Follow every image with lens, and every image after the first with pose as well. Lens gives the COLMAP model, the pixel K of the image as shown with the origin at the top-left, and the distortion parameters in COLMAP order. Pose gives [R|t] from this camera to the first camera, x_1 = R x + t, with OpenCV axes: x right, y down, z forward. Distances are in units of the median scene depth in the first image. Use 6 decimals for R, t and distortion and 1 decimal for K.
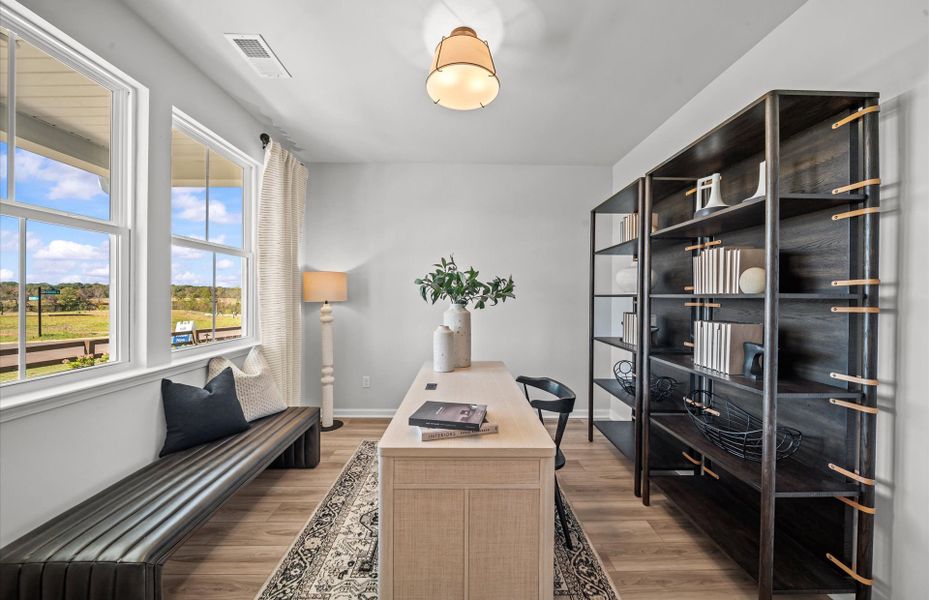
lens RADIAL K [[333.9, 0, 471.7], [0, 333.9, 298.5], [0, 0, 1]] dist [-0.000531, -0.000065]
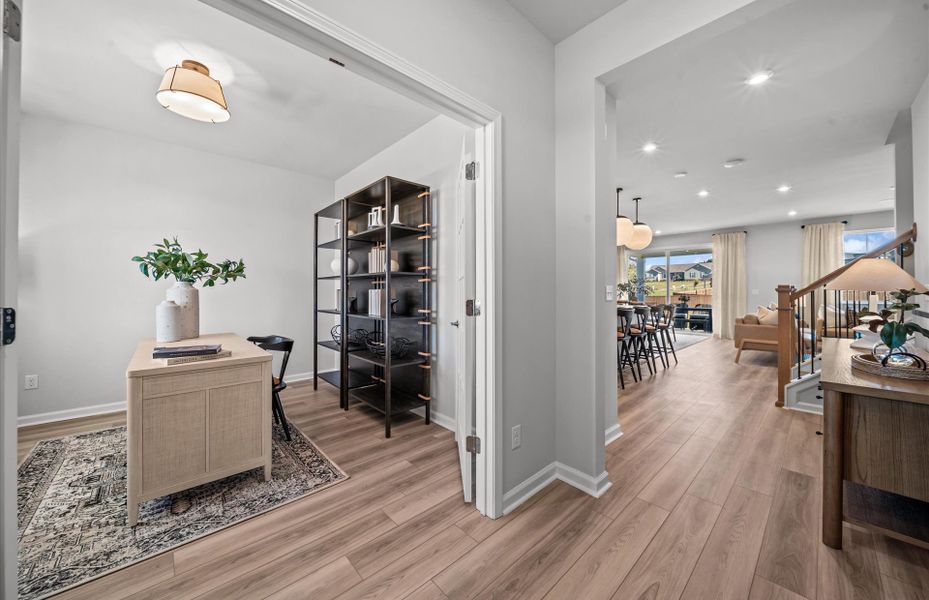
lens RADIAL K [[332.8, 0, 466.1], [0, 332.8, 293.5], [0, 0, 1]] dist [-0.006051, -0.000147]
pose [[0.759381, -0.006837, 0.650610, -0.060098], [0.007793, 0.999969, 0.001413, 0.077233], [-0.650600, 0.003997, 0.759410, -0.563624]]
